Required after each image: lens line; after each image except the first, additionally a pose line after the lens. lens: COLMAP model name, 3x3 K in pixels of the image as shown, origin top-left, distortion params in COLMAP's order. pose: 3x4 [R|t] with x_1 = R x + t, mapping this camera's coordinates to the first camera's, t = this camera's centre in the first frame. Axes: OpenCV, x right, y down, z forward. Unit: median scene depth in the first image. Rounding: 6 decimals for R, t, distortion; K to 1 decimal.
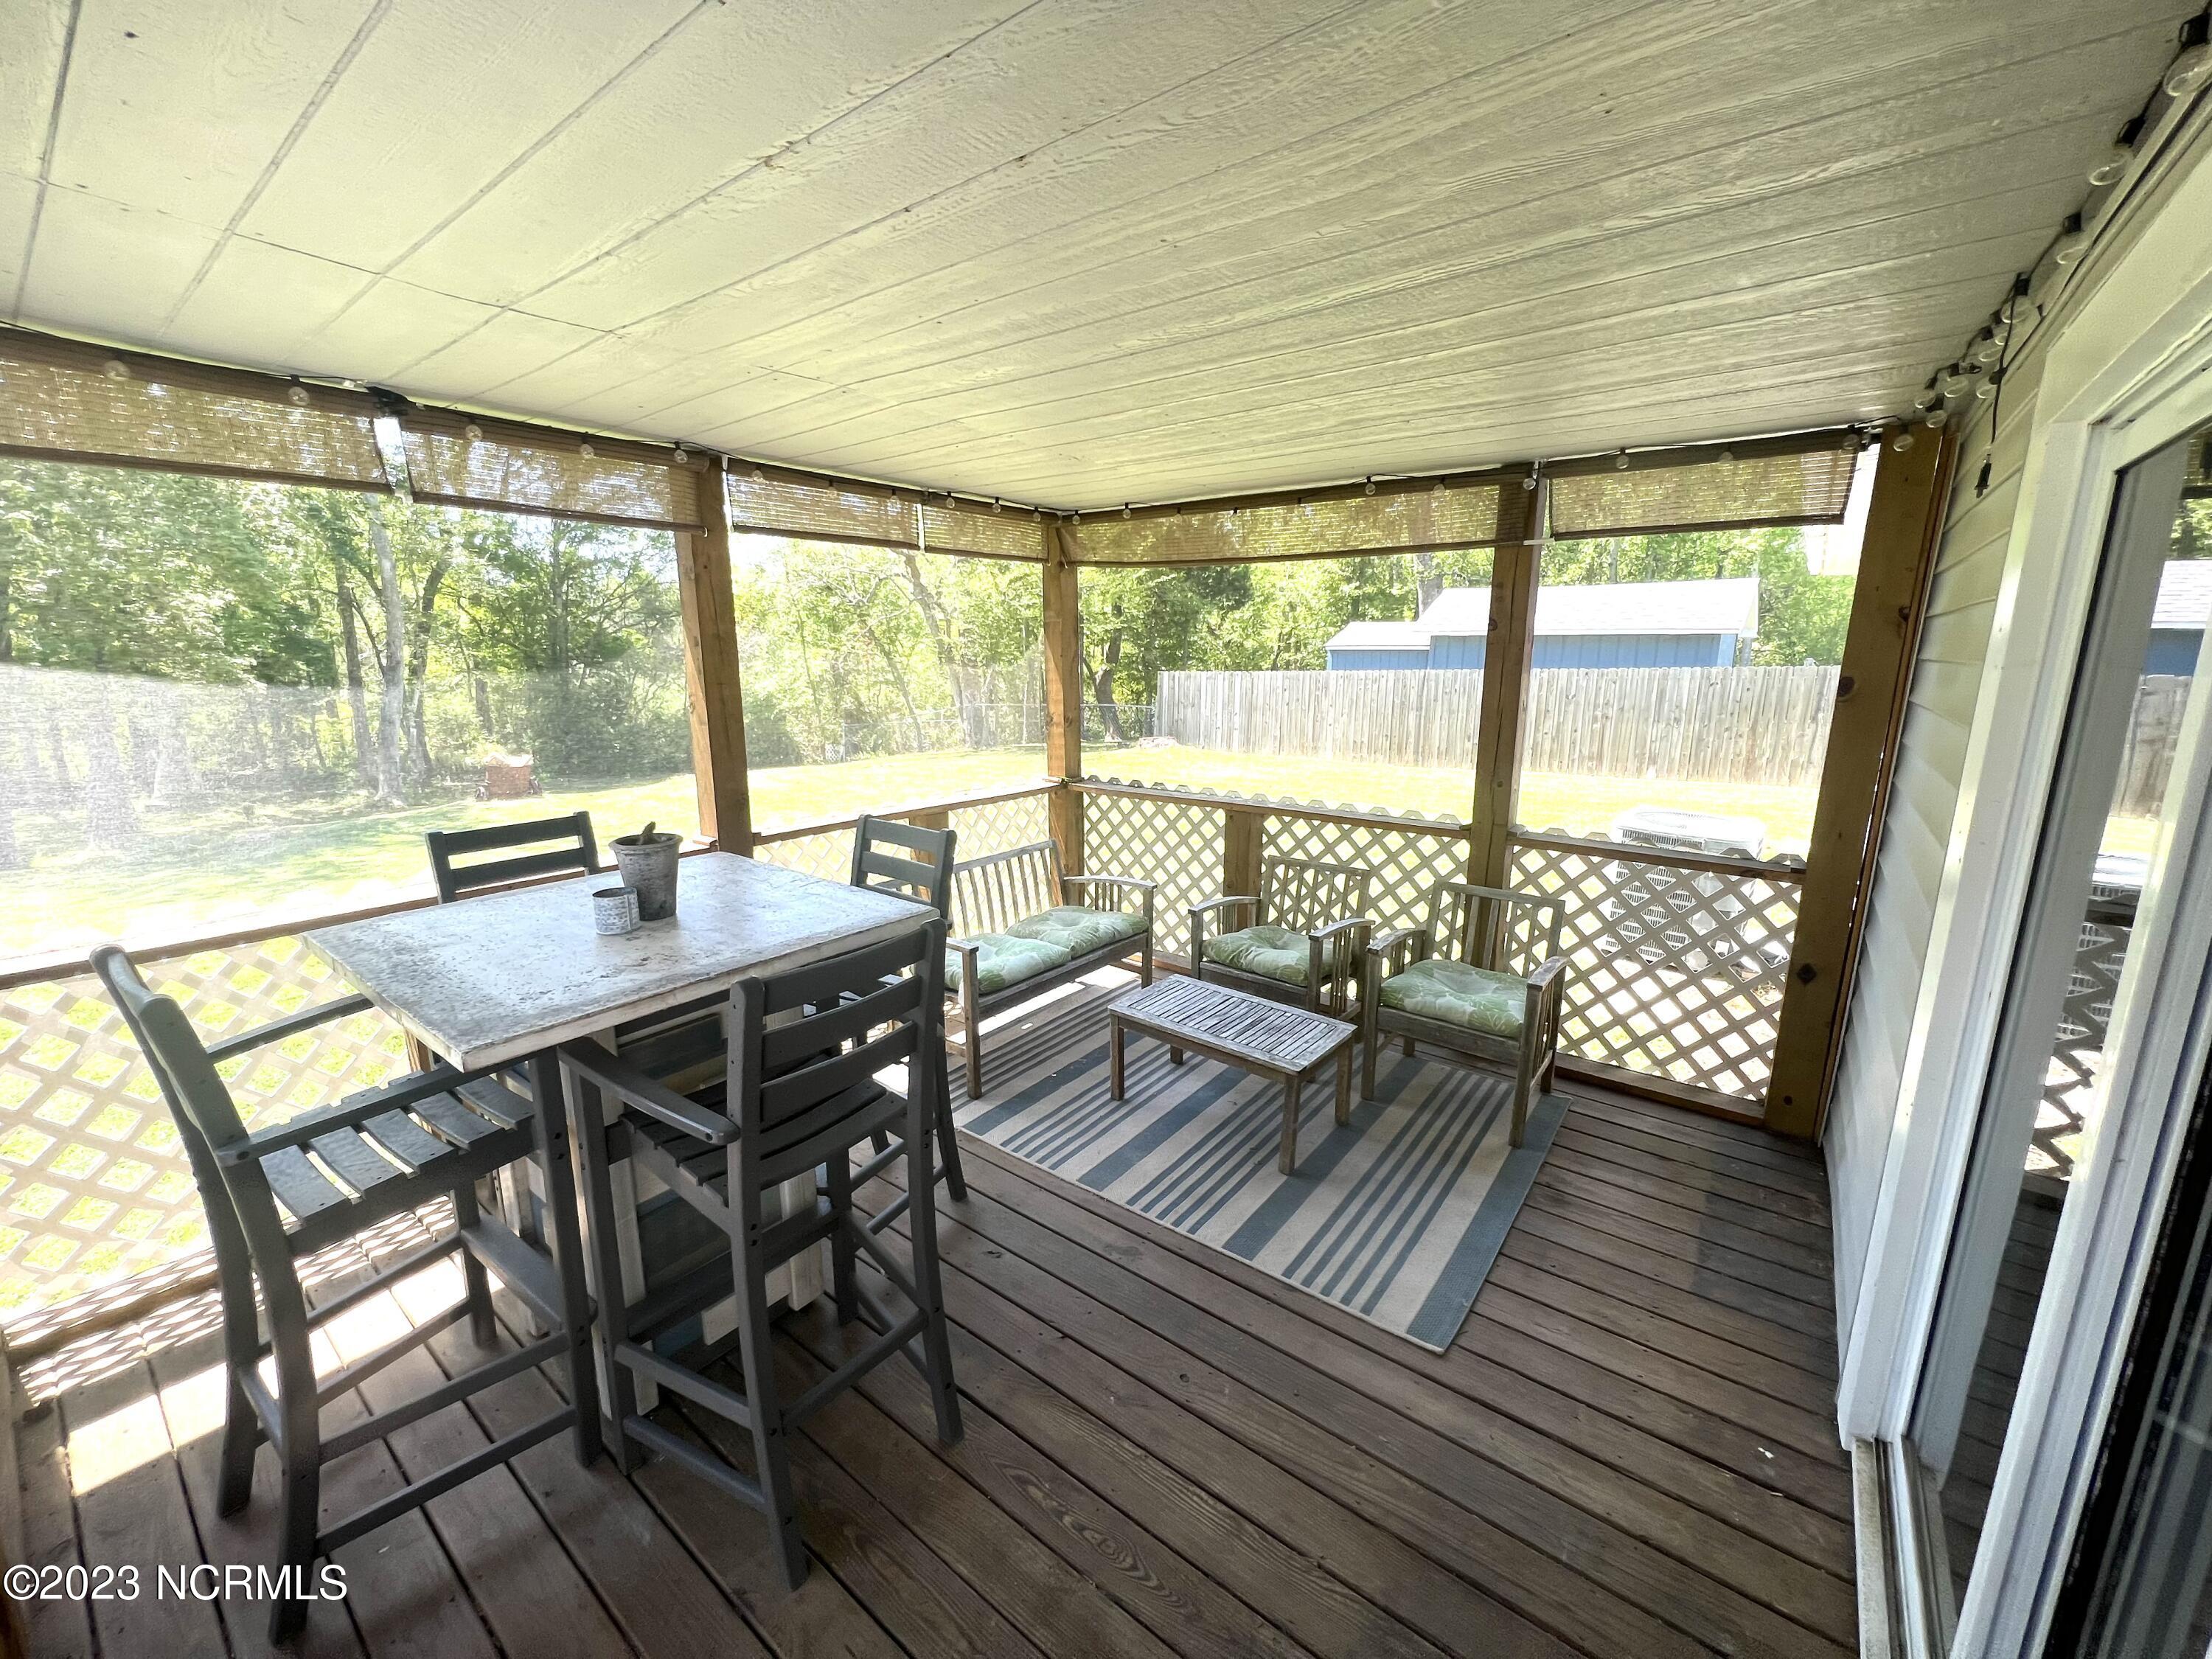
lens RADIAL K [[881.8, 0, 1106.0], [0, 881.8, 829.5], [0, 0, 1]] dist [0.000807, 0.000062]
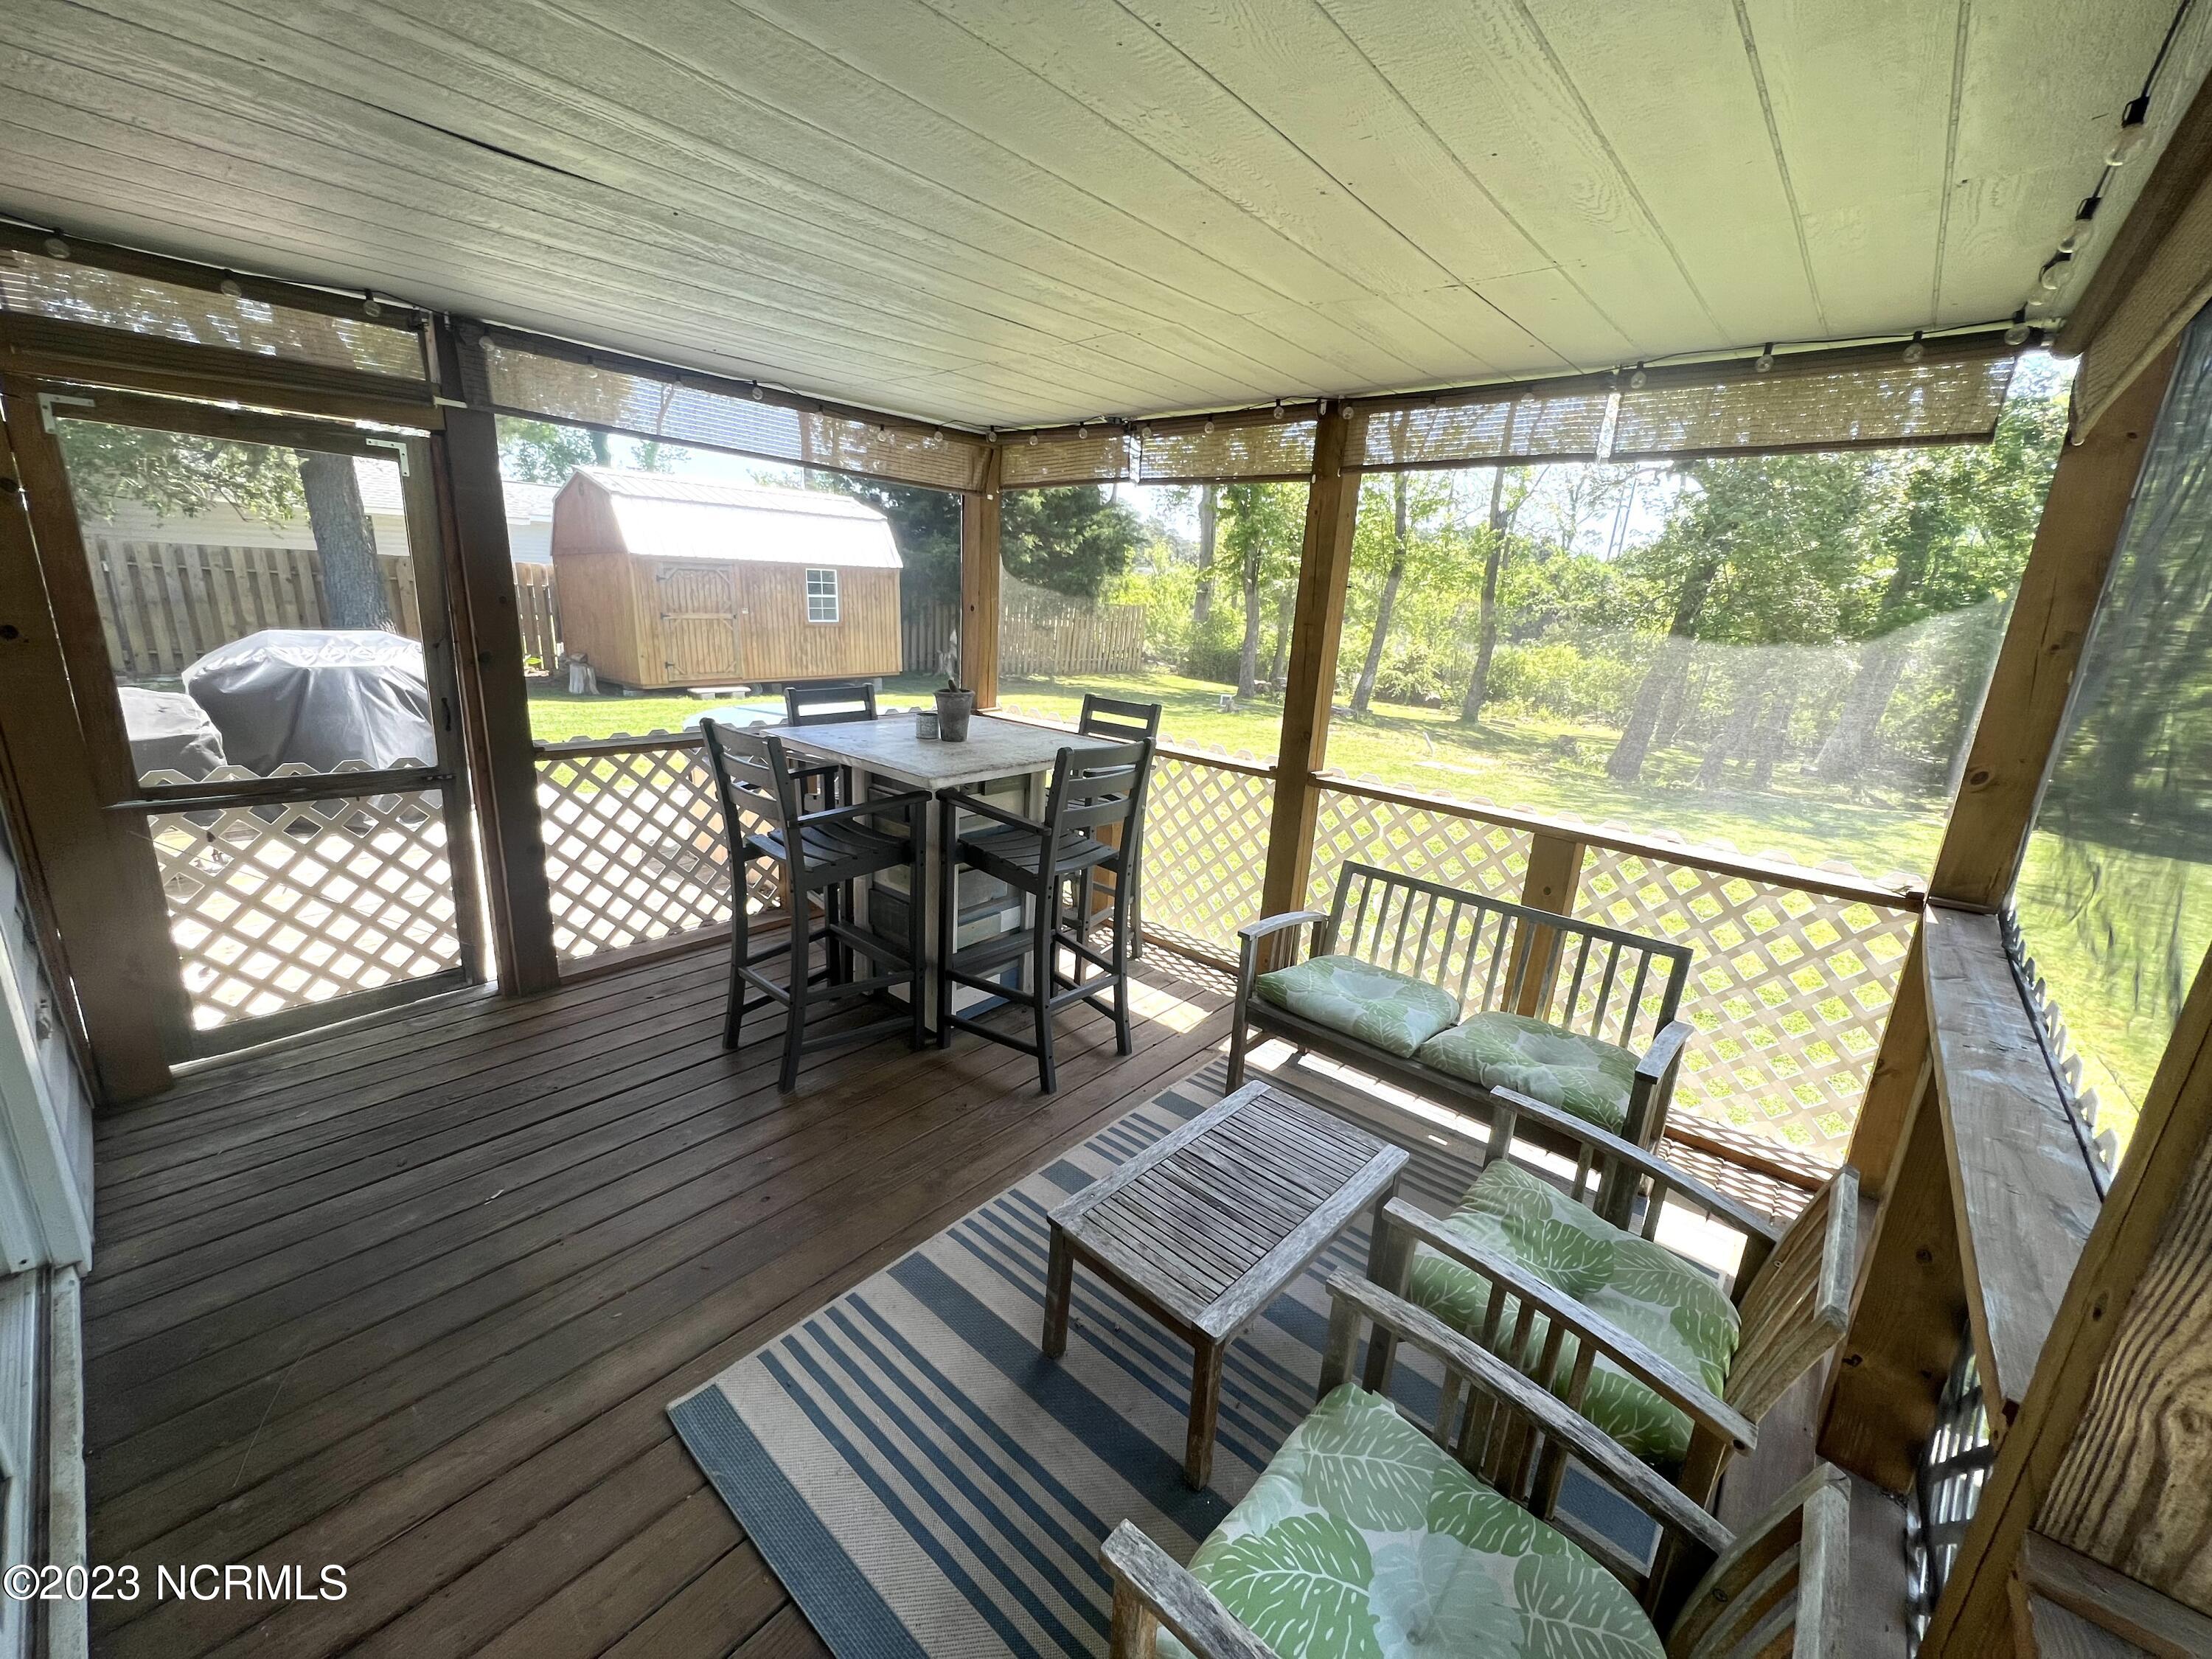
lens RADIAL K [[881.8, 0, 1106.0], [0, 881.8, 829.5], [0, 0, 1]] dist [0.000807, 0.000062]
pose [[-0.061104, 0.265031, -0.962302, 0.859314], [-0.258049, 0.927132, 0.271730, -0.208669], [0.964198, 0.264924, 0.011740, 1.058364]]
